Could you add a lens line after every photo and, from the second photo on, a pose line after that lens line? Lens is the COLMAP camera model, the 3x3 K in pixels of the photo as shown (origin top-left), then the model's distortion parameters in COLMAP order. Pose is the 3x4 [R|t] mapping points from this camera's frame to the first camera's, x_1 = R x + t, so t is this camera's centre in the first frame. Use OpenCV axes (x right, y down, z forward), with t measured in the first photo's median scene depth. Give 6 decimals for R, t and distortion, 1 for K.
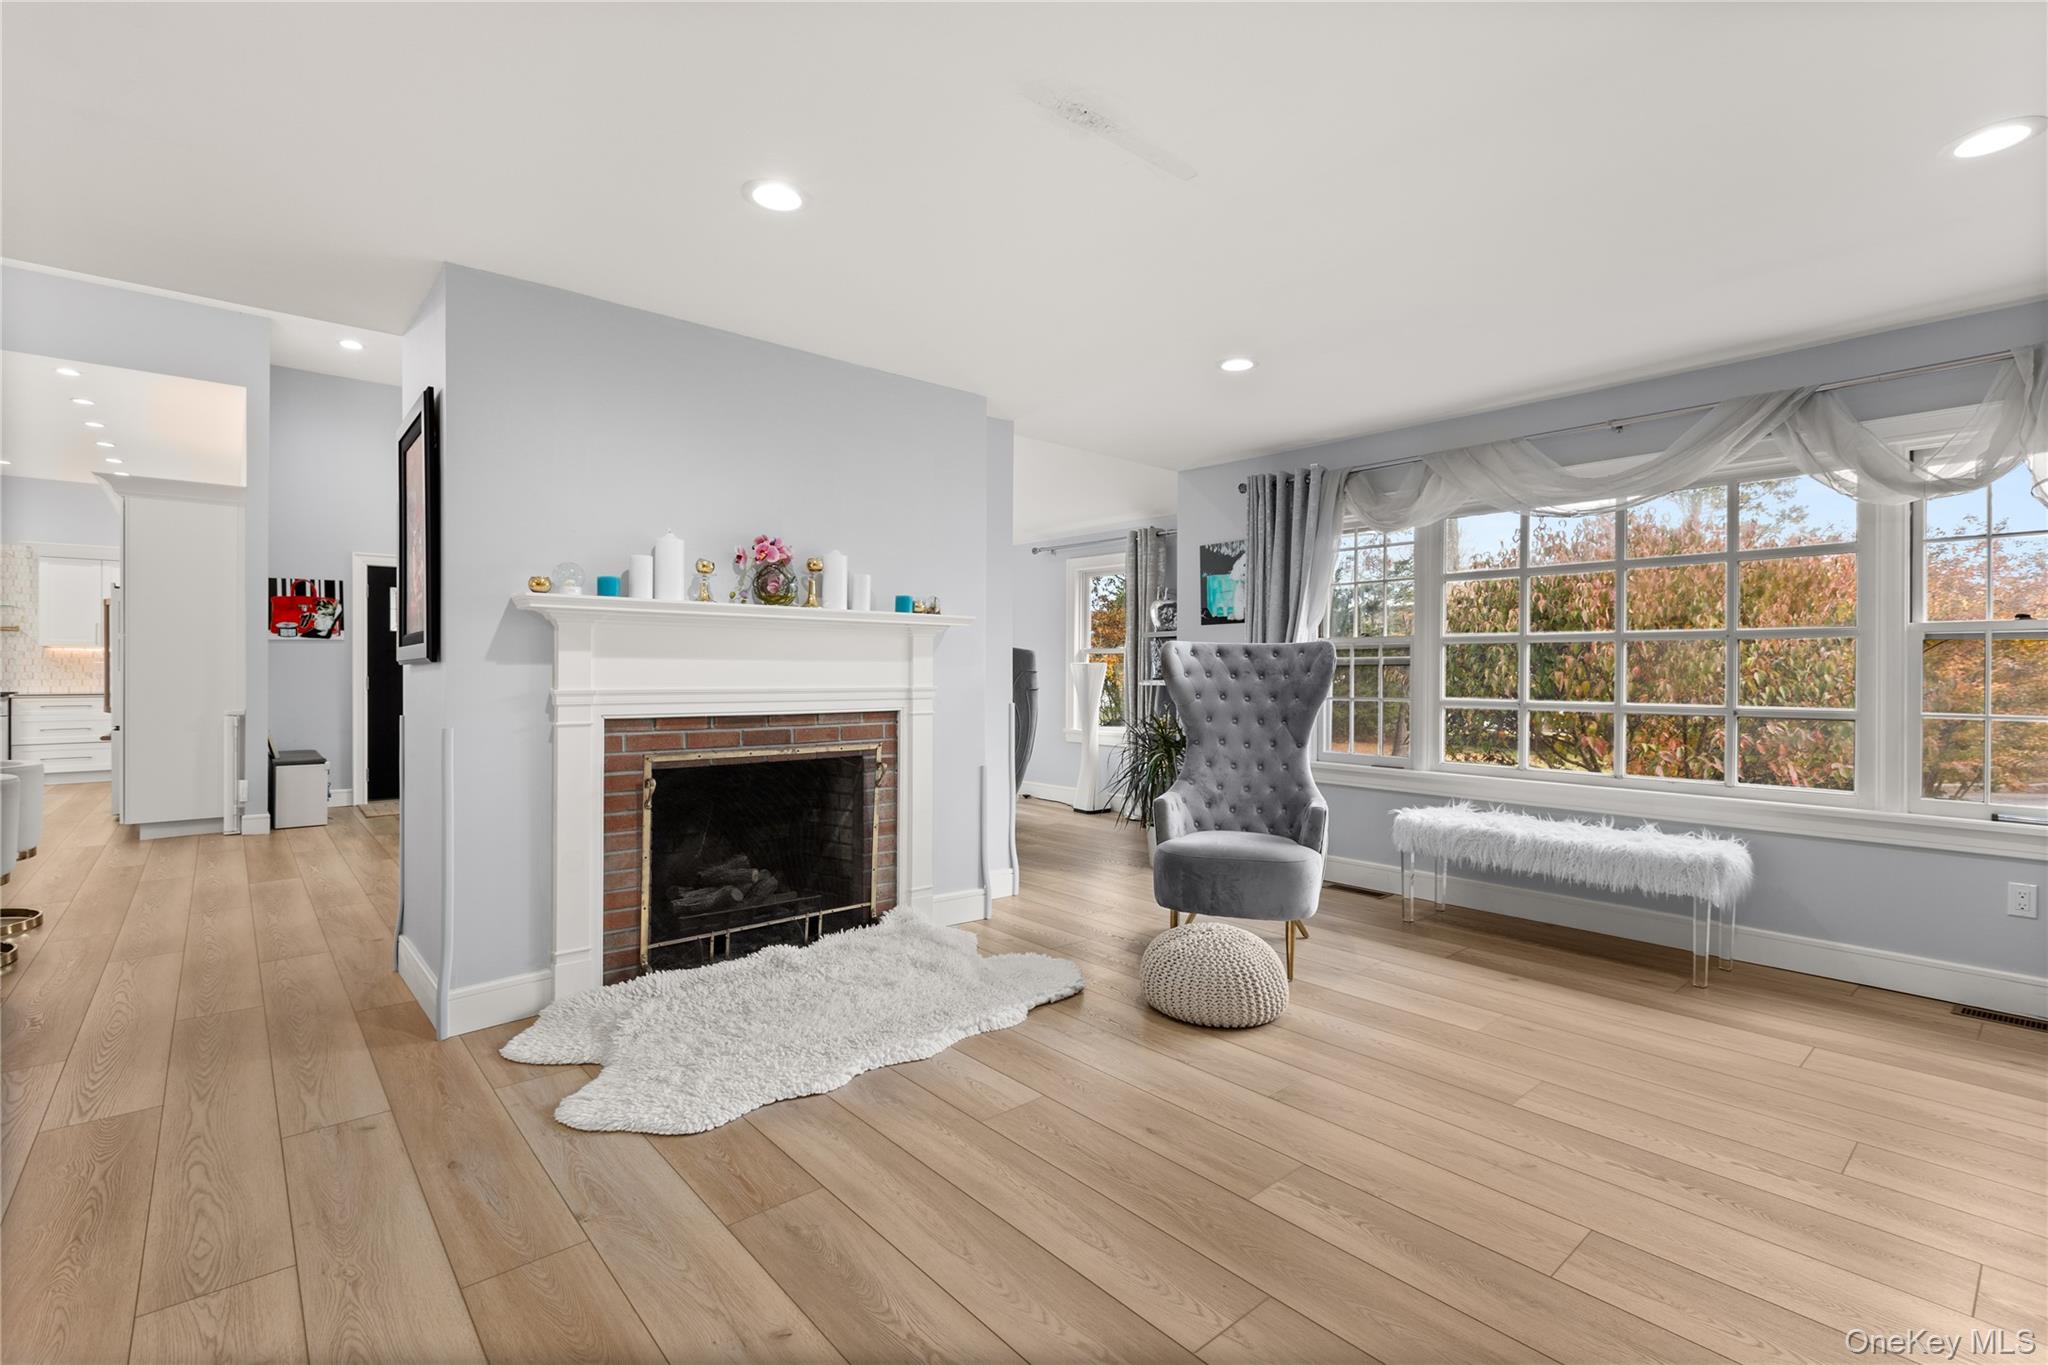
lens RADIAL K [[921.7, 0, 1016.1], [0, 921.7, 678.5], [0, 0, 1]] dist [0.002175, 0.000246]
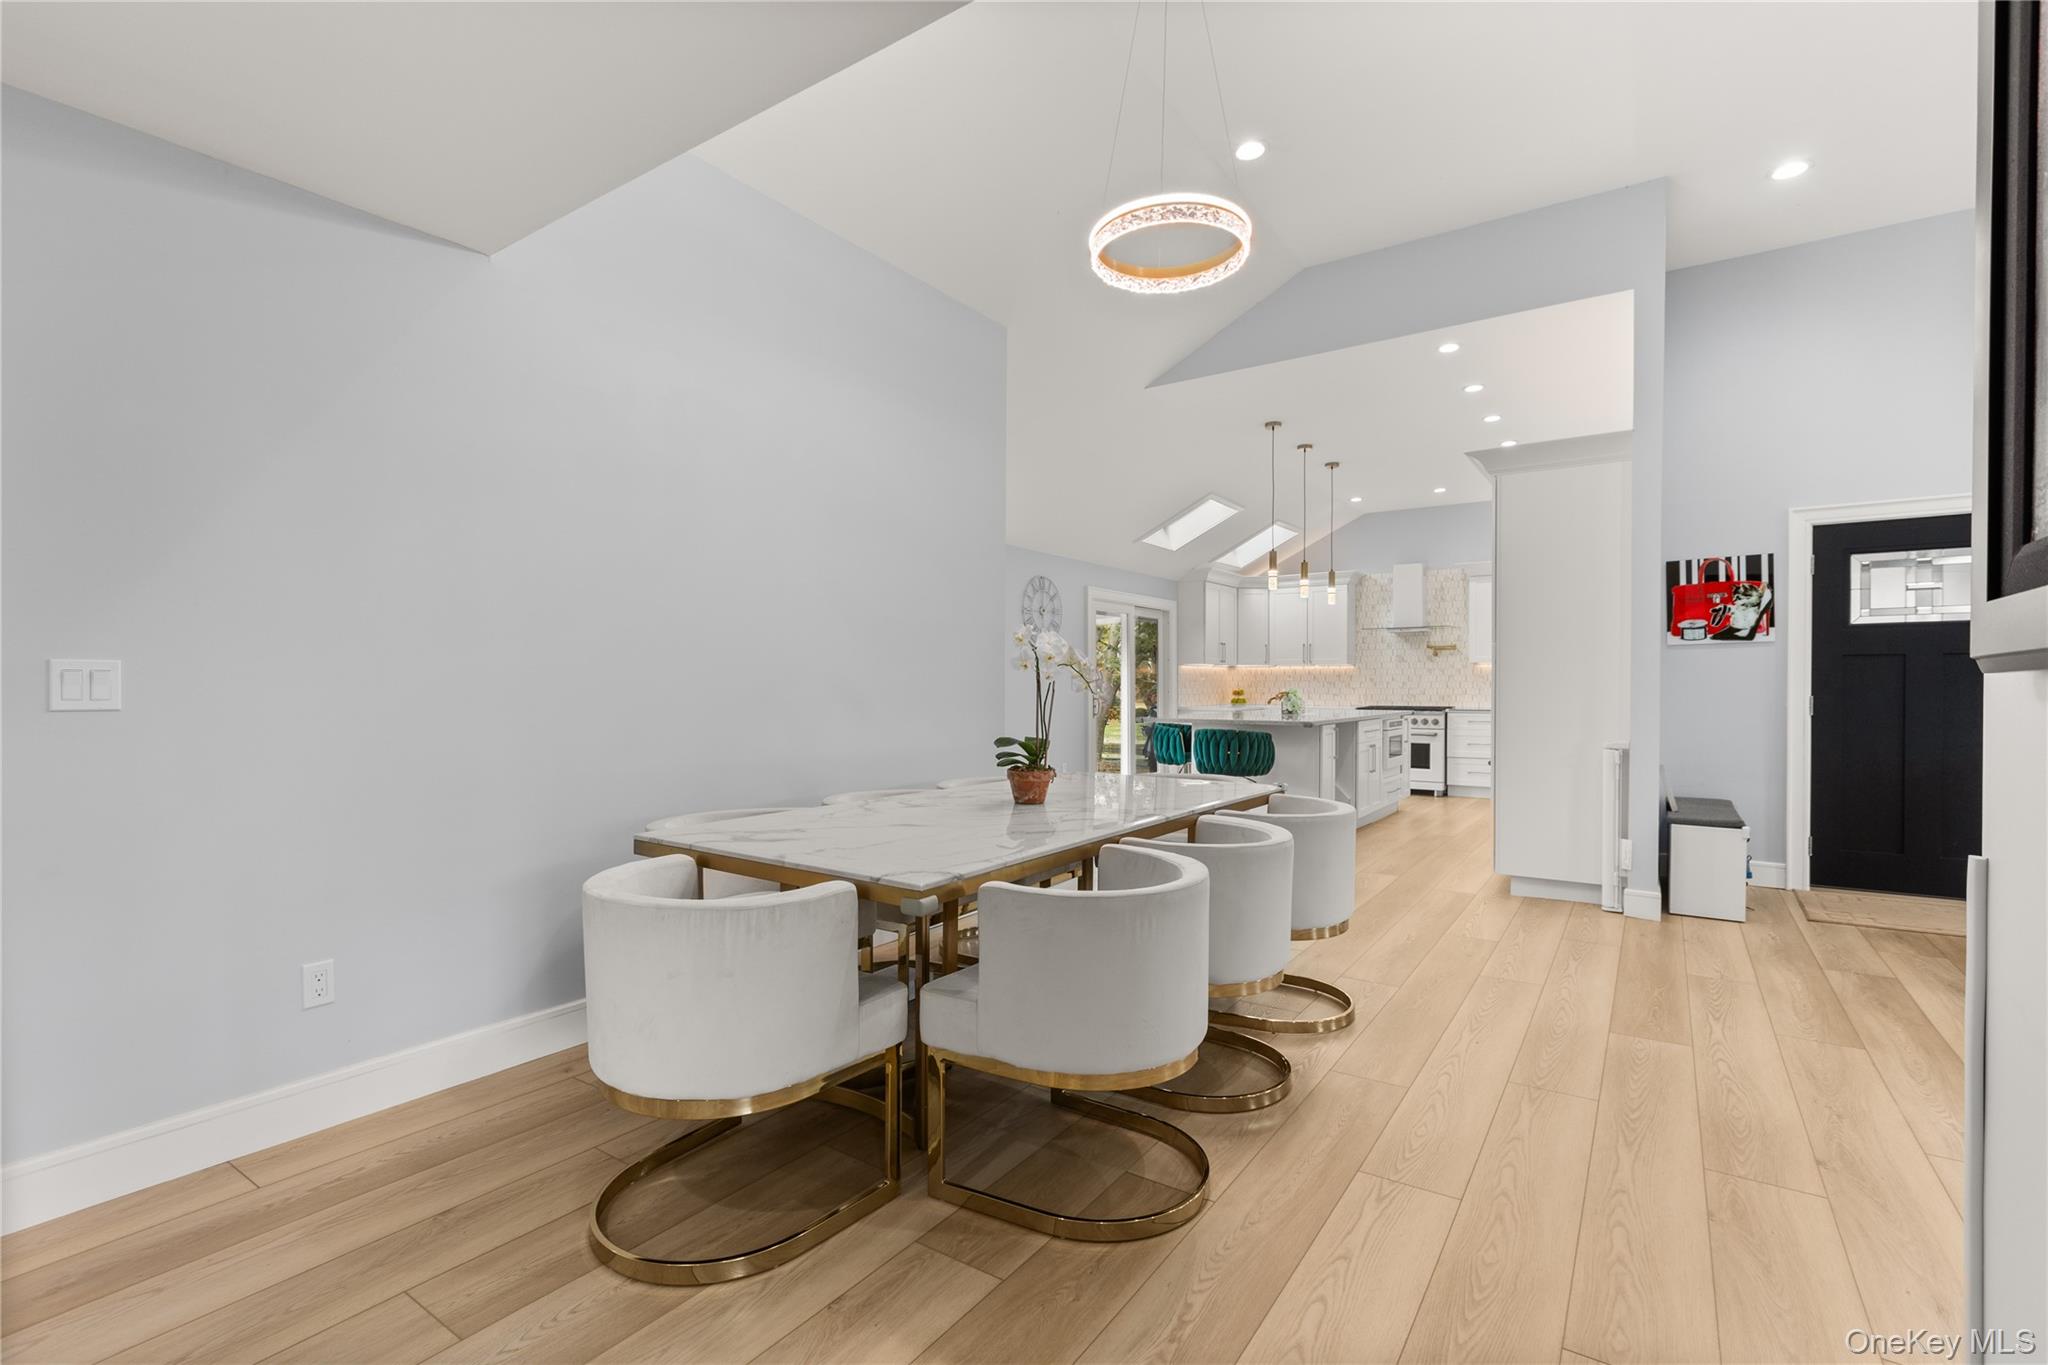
lens RADIAL K [[921.7, 0, 1017.0], [0, 921.7, 688.8], [0, 0, 1]] dist [0.002175, 0.000246]
pose [[0.250046, 0.002480, -0.968231, -0.220620], [-0.007598, 0.999971, 0.000599, -0.003509], [0.968204, 0.007207, 0.250058, 0.305455]]
